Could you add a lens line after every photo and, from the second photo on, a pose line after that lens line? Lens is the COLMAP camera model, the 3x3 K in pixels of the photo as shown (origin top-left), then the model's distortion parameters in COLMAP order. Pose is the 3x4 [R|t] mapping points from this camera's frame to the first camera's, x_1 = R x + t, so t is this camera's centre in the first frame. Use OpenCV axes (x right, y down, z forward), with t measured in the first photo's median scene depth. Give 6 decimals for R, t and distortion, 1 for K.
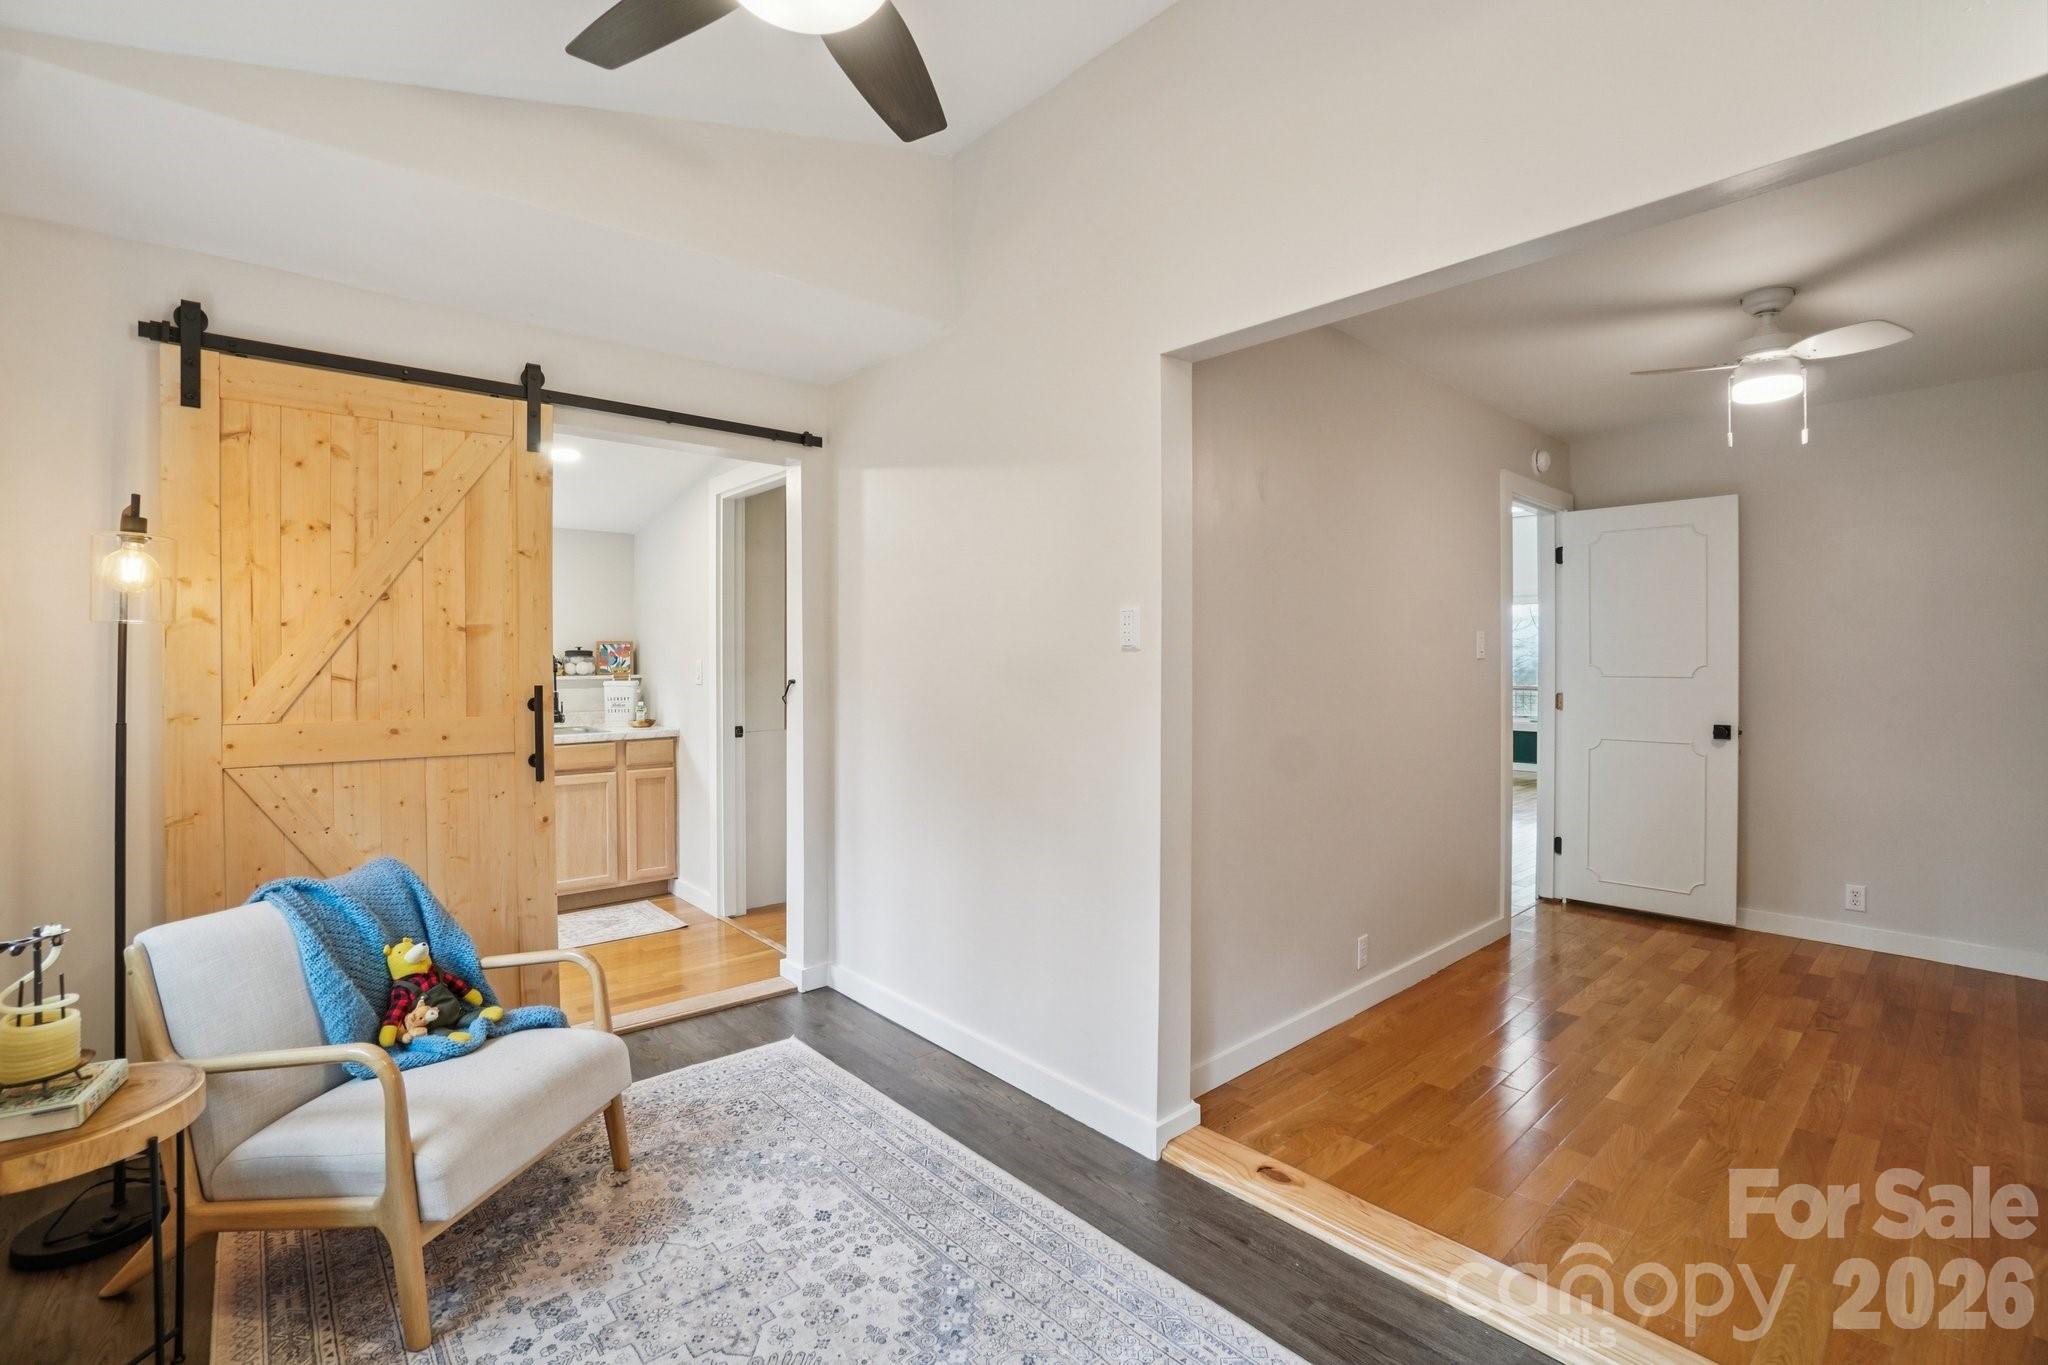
lens RADIAL K [[912.3, 0, 1013.0], [0, 912.3, 667.5], [0, 0, 1]] dist [-0.063931, 0.022484]
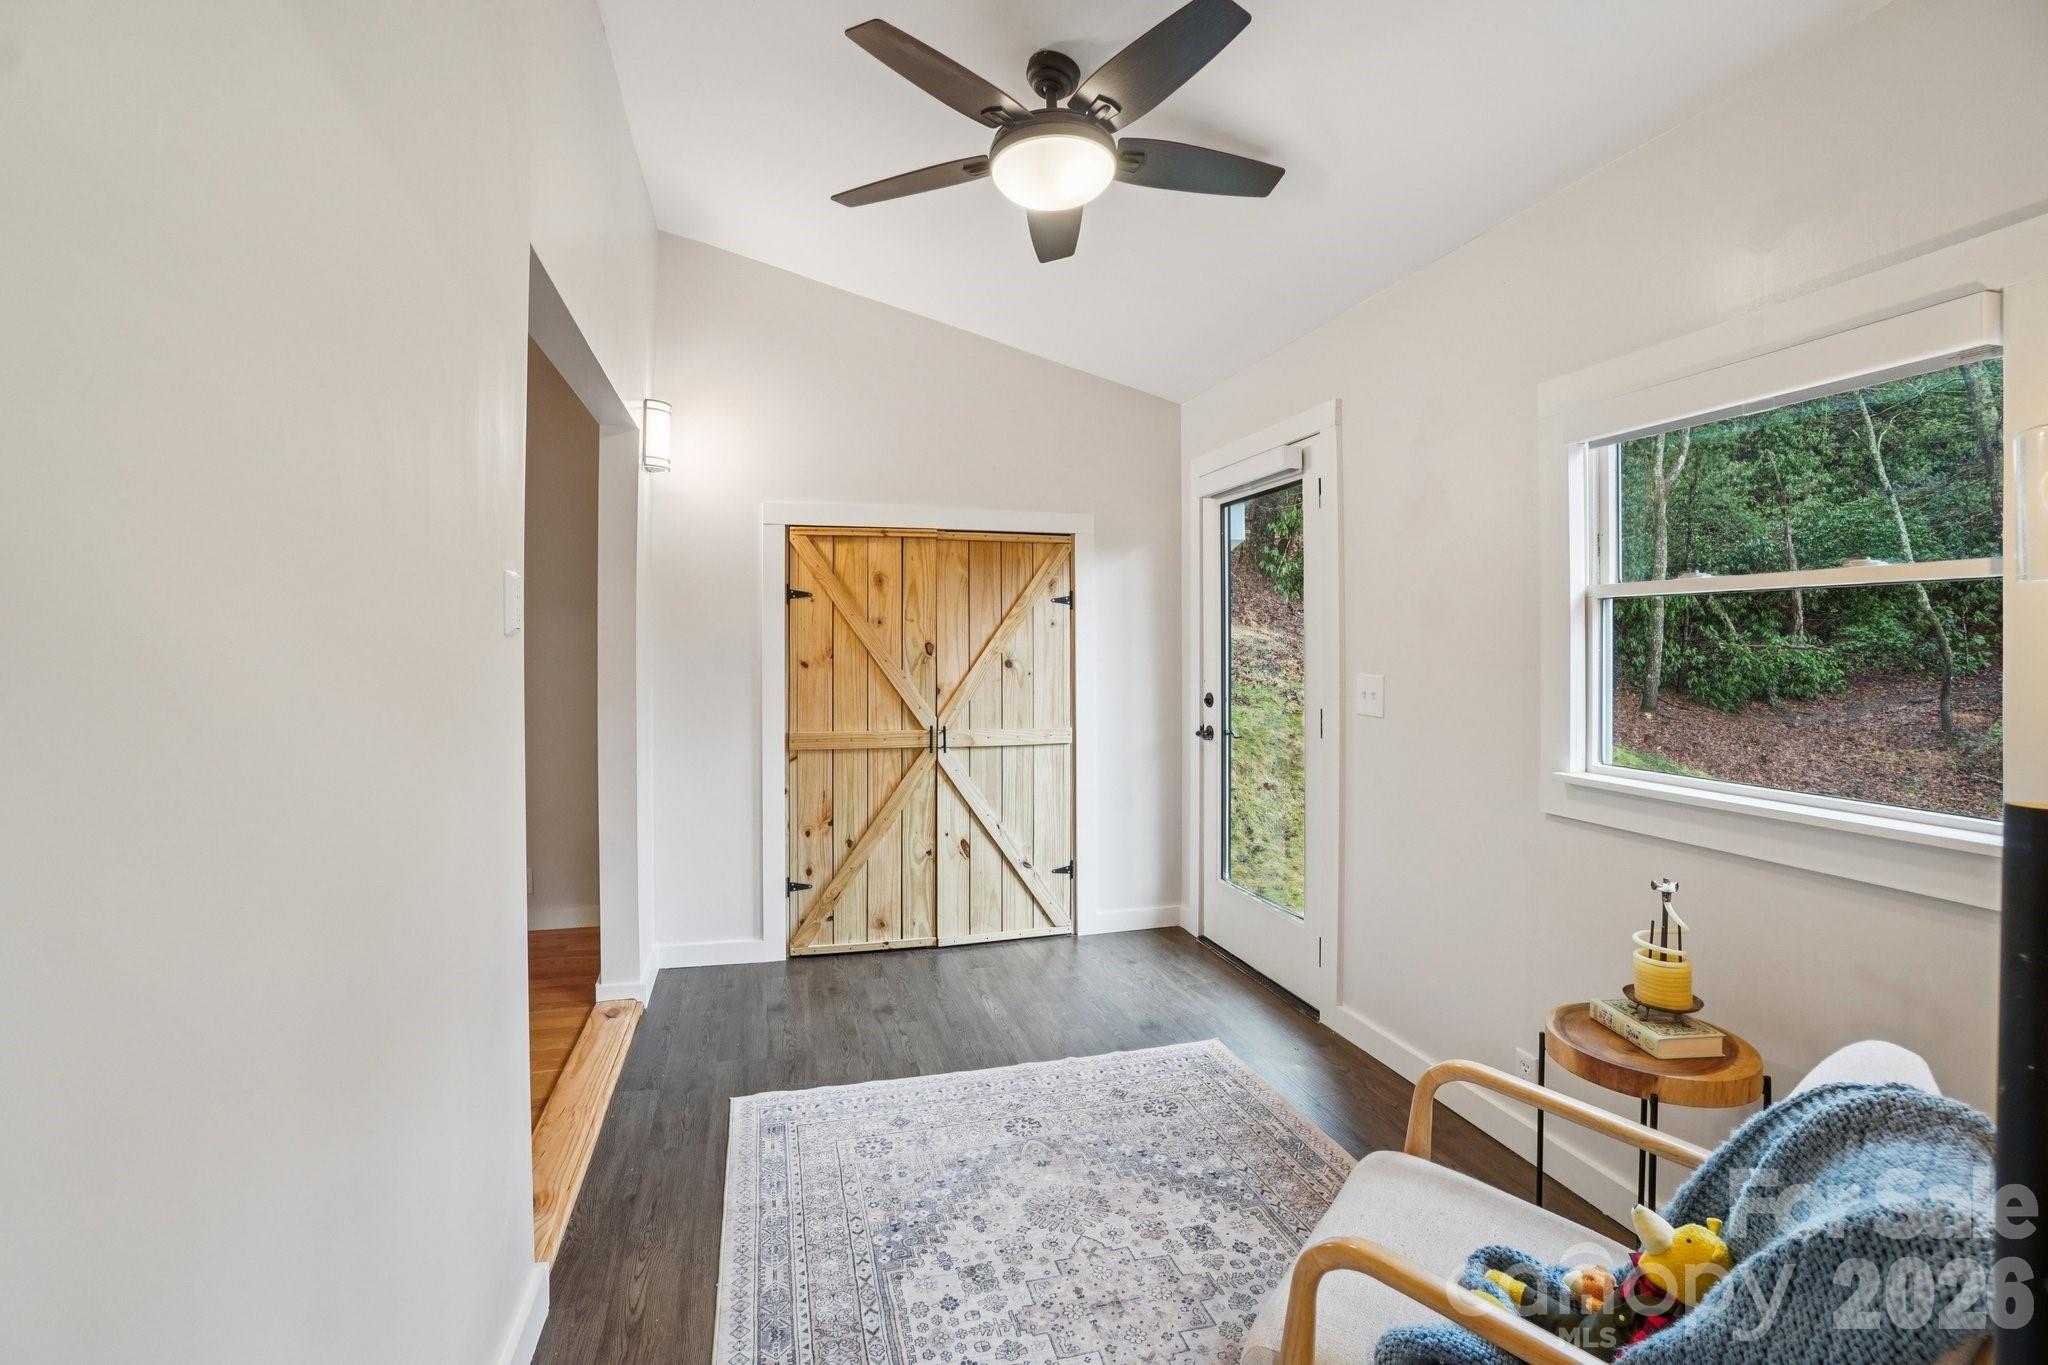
lens RADIAL K [[912.3, 0, 1002.4], [0, 912.3, 634.7], [0, 0, 1]] dist [-0.063931, 0.022484]
pose [[-0.892479, 0.007201, 0.451031, -0.663301], [0.005891, 0.999973, -0.004309, -0.020366], [-0.451050, -0.001189, -0.892498, 1.879067]]
